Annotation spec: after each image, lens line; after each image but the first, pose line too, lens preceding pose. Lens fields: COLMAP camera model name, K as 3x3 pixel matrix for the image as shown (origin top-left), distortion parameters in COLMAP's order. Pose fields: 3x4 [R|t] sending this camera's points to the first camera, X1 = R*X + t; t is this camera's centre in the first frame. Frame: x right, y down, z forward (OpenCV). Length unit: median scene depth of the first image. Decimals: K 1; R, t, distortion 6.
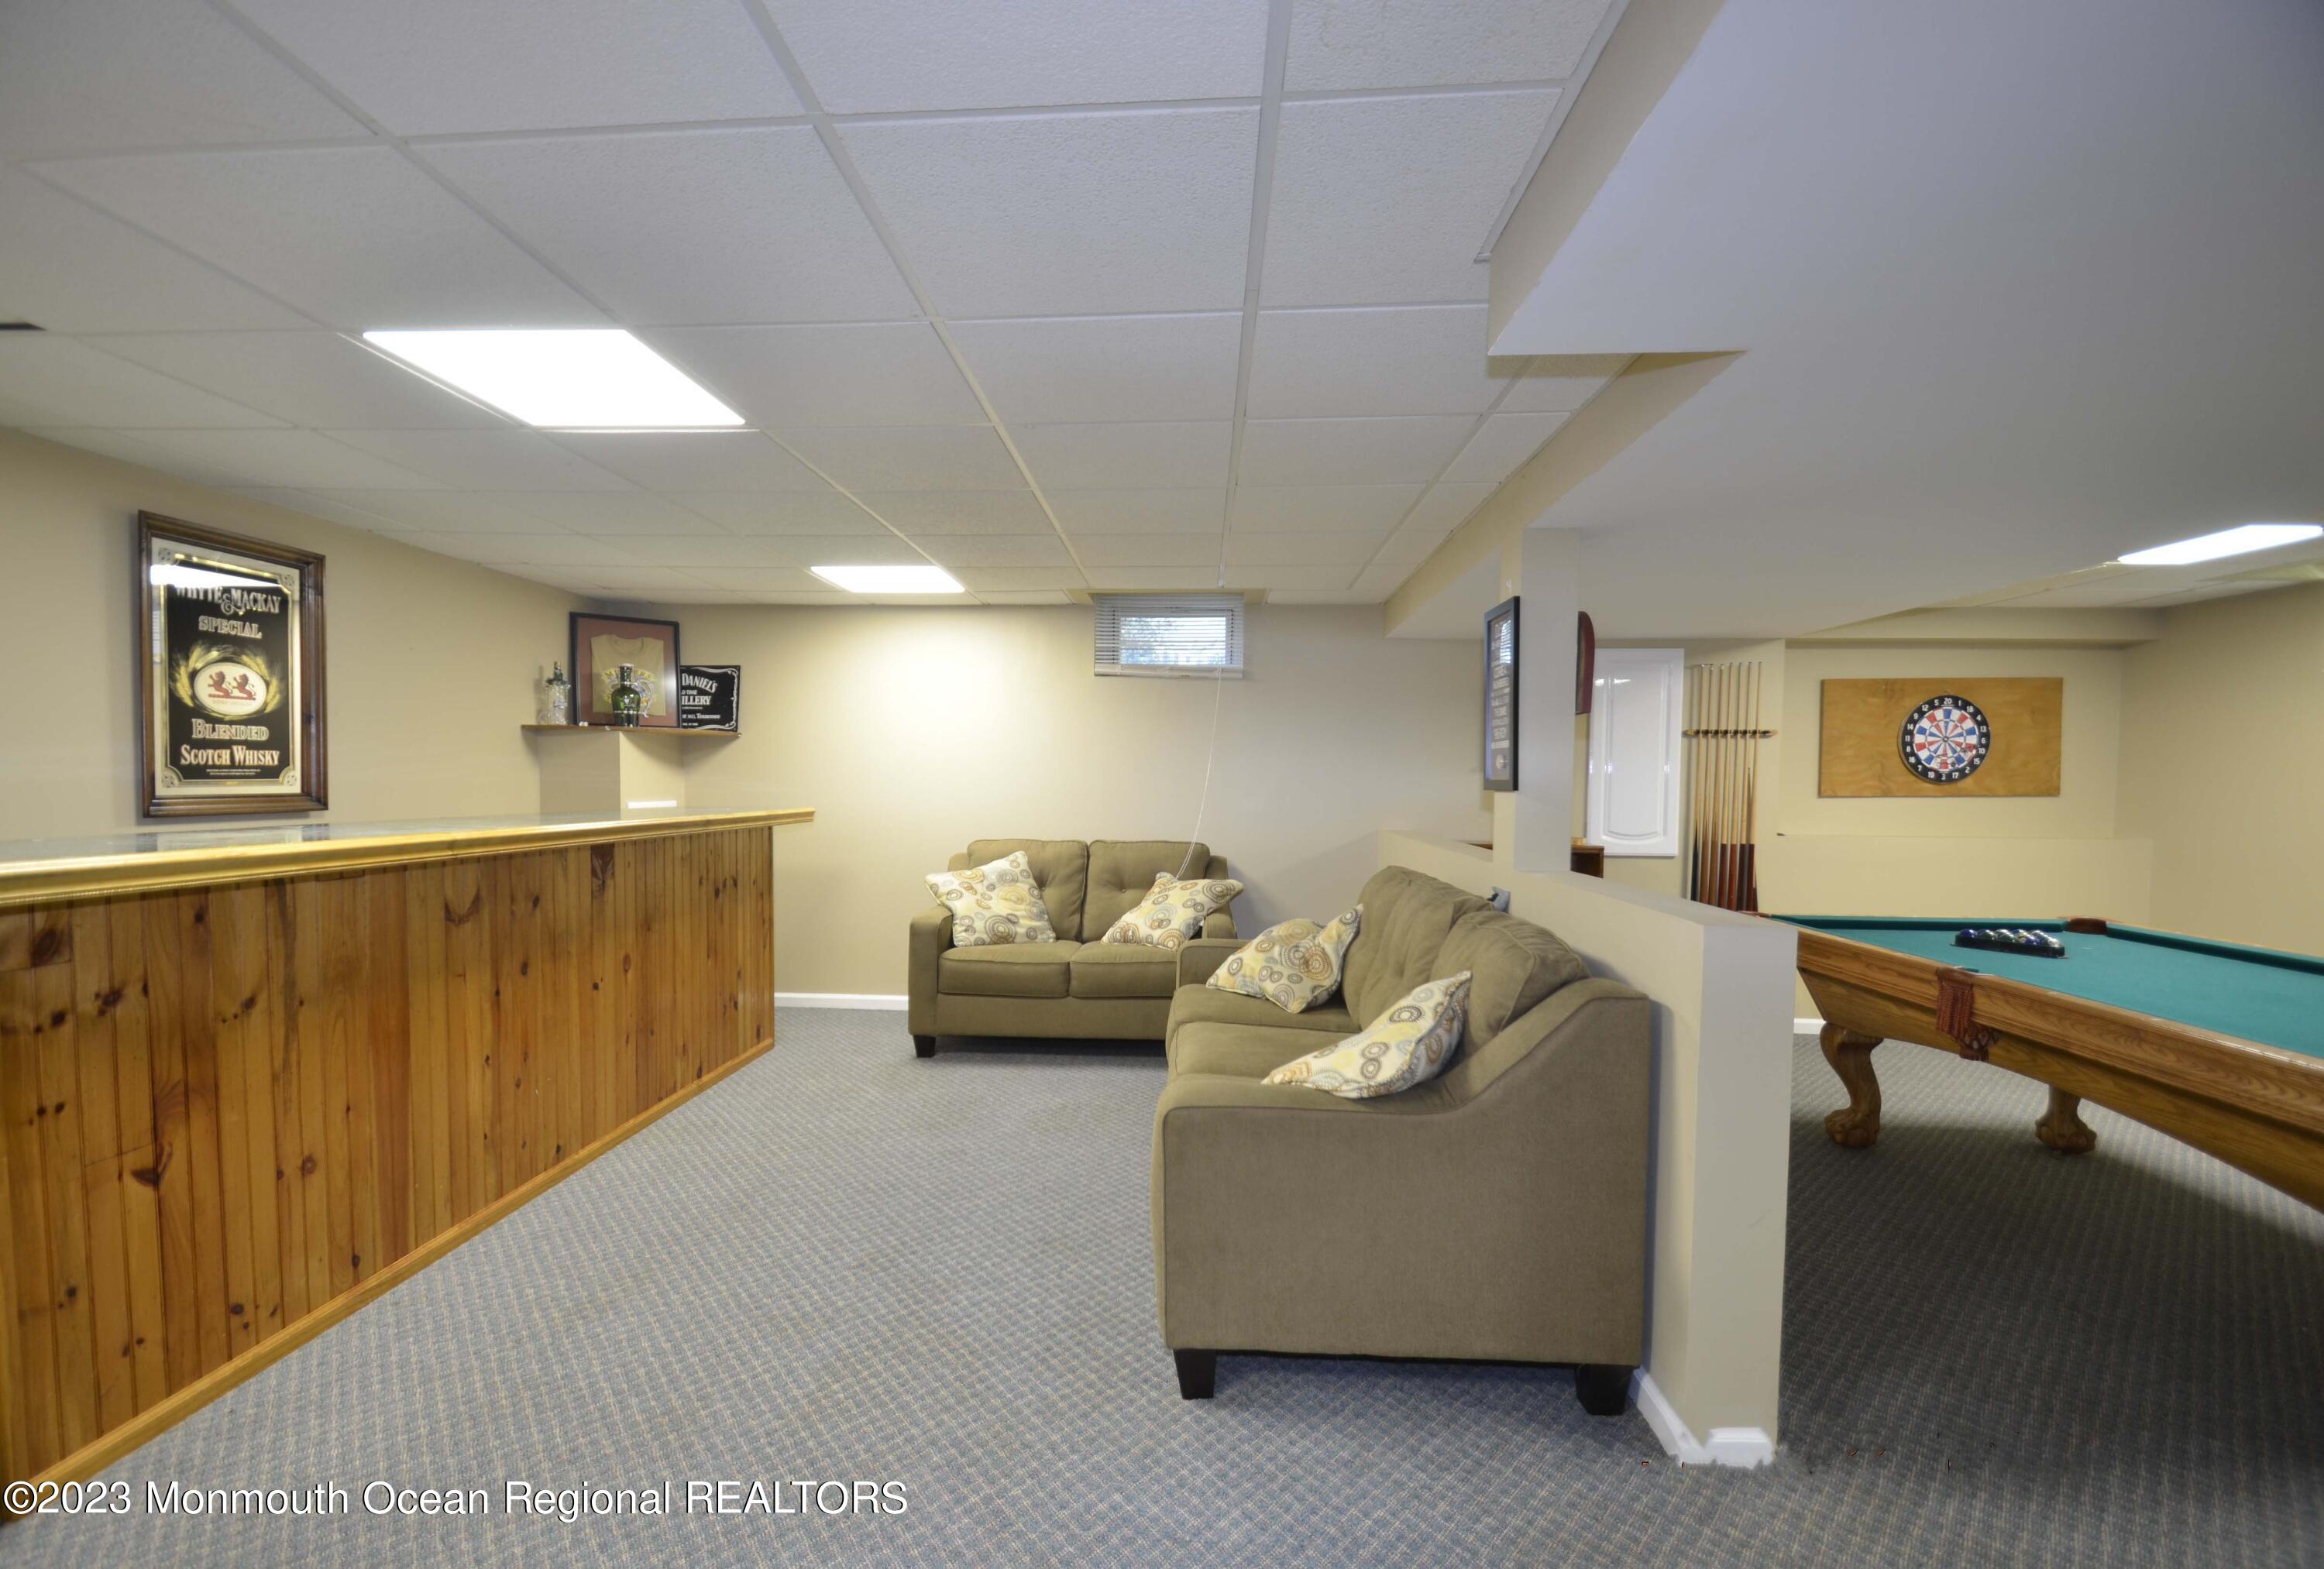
lens RADIAL K [[1016.9, 0, 1127.5], [0, 1016.9, 822.4], [0, 0, 1]] dist [-0.016917, -0.000581]
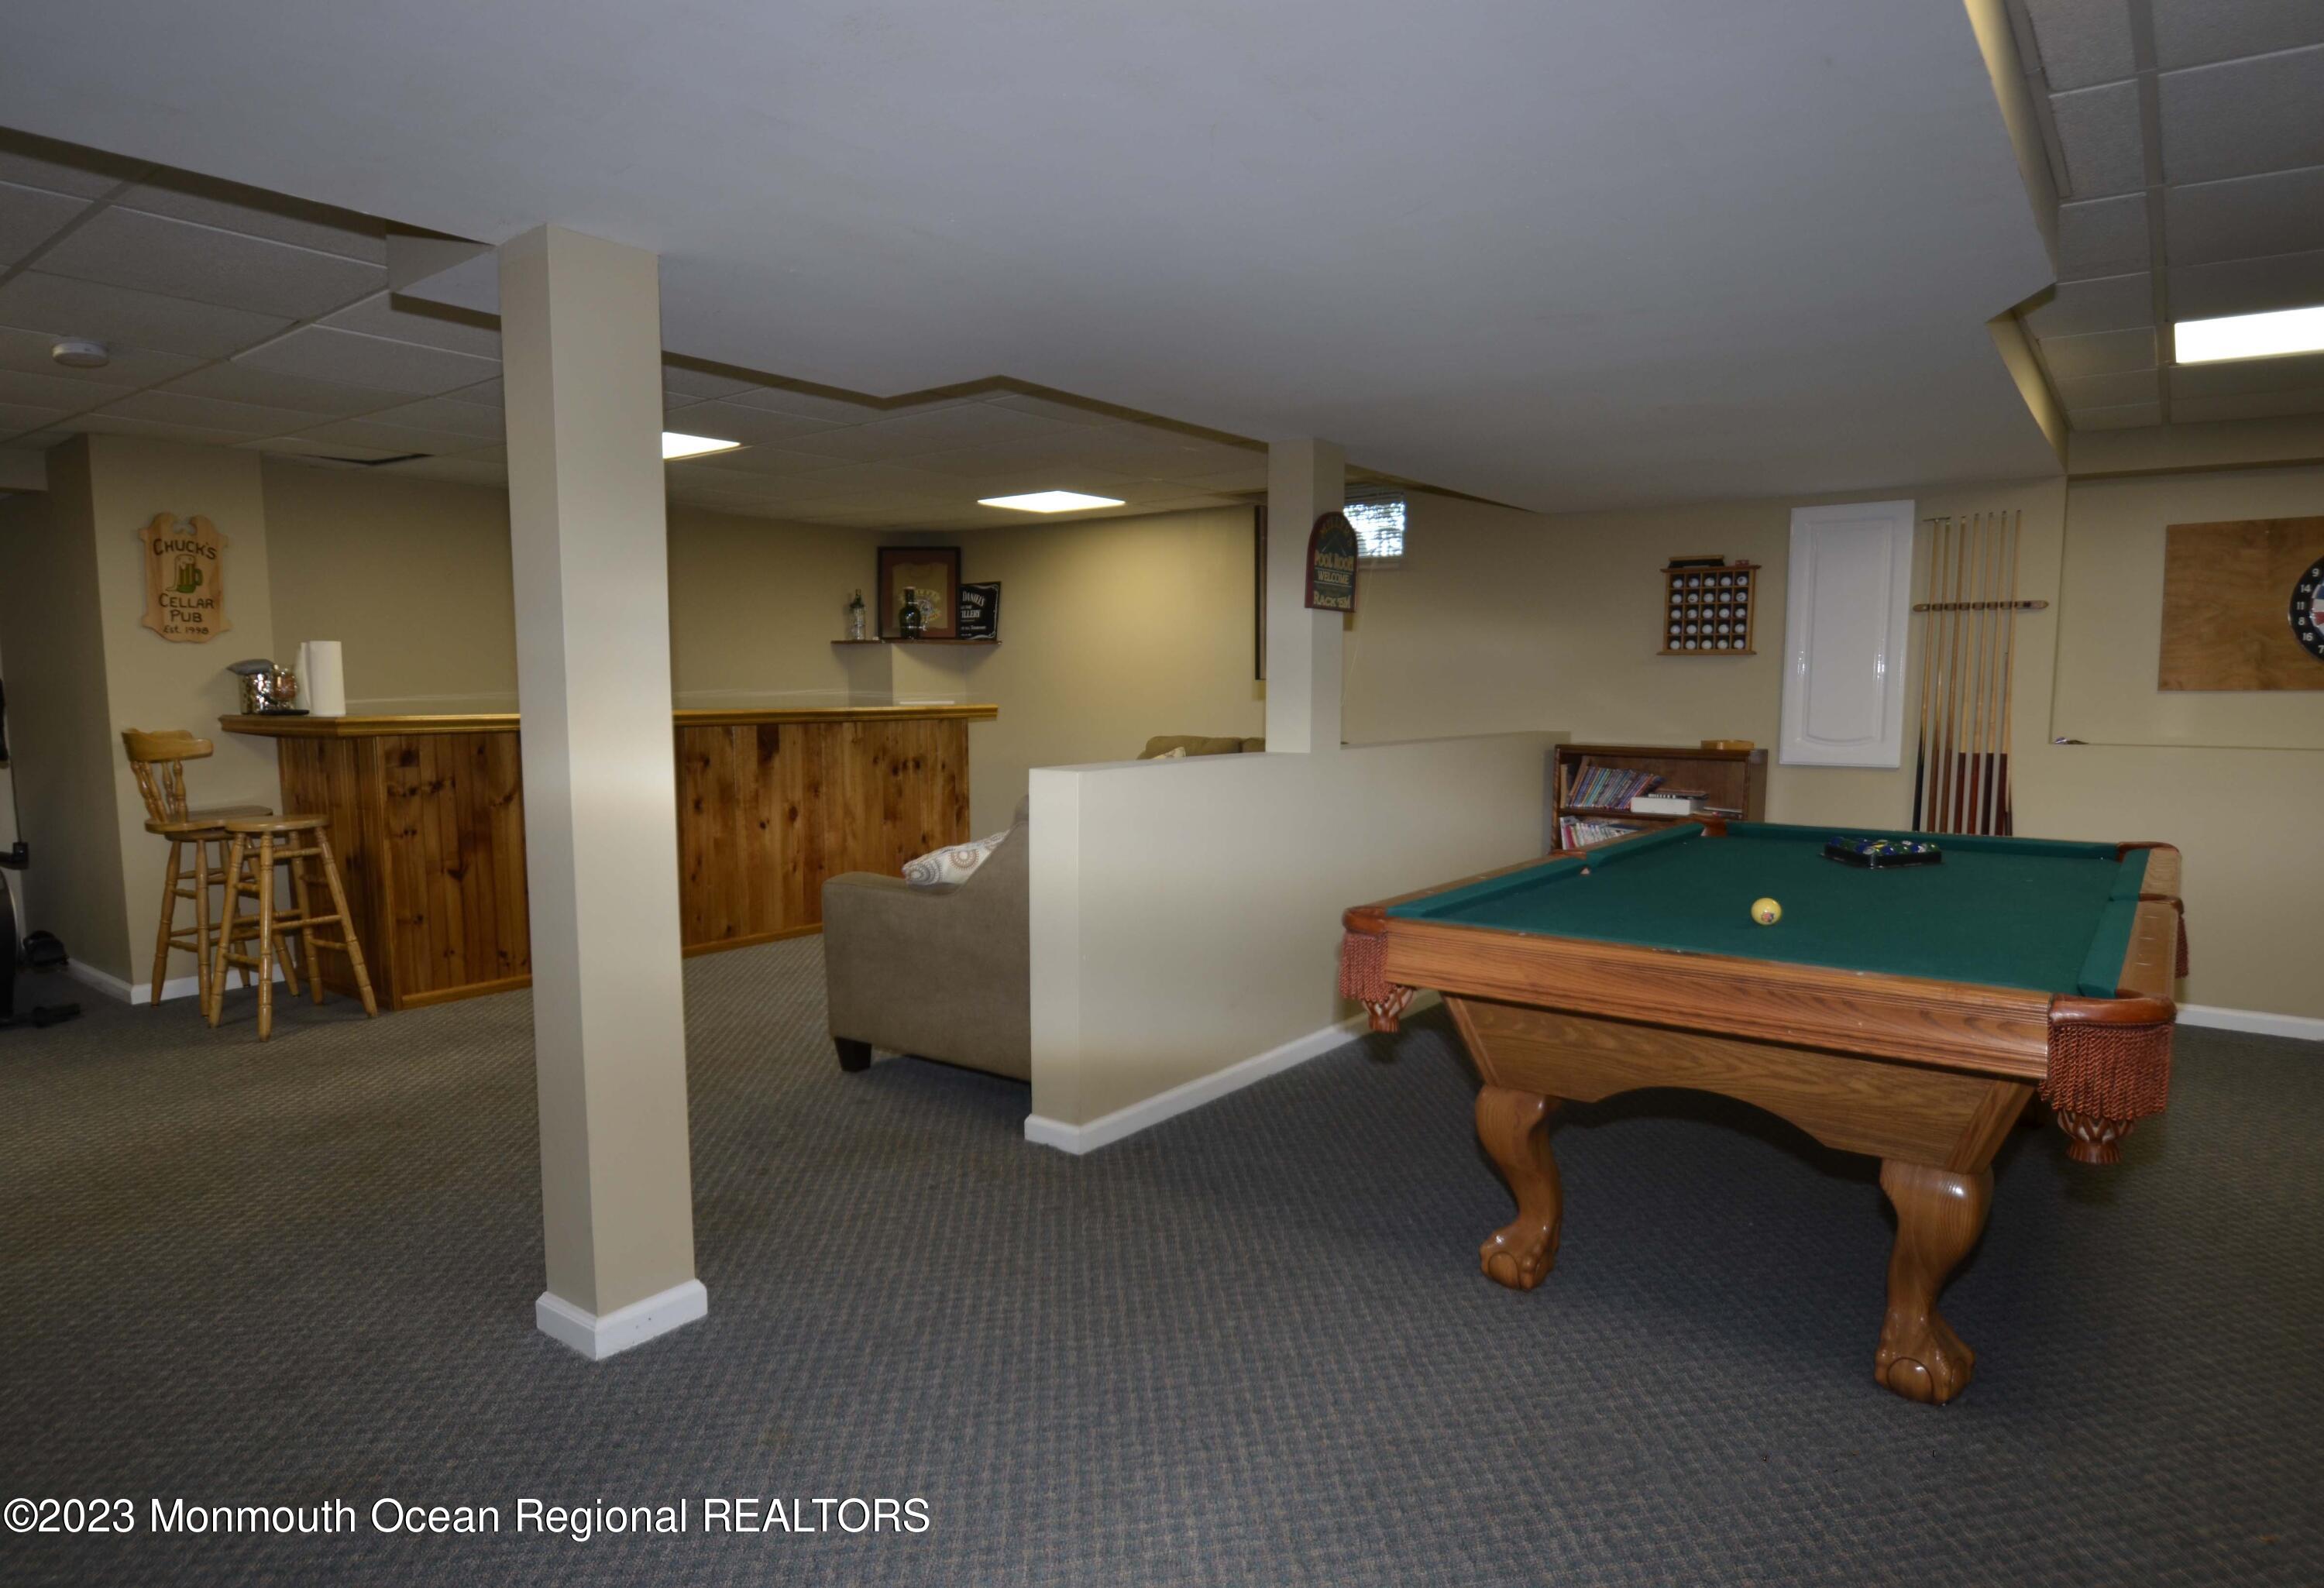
lens RADIAL K [[1330.6, 0, 1161.6], [0, 1330.6, 804.2], [0, 0, 1]] dist [-0.035728, -0.004732]
pose [[0.836000, 0.038471, -0.547379, 0.630445], [-0.013319, 0.998668, 0.049846, 0.019565], [0.548568, -0.034381, 0.835399, -0.172779]]
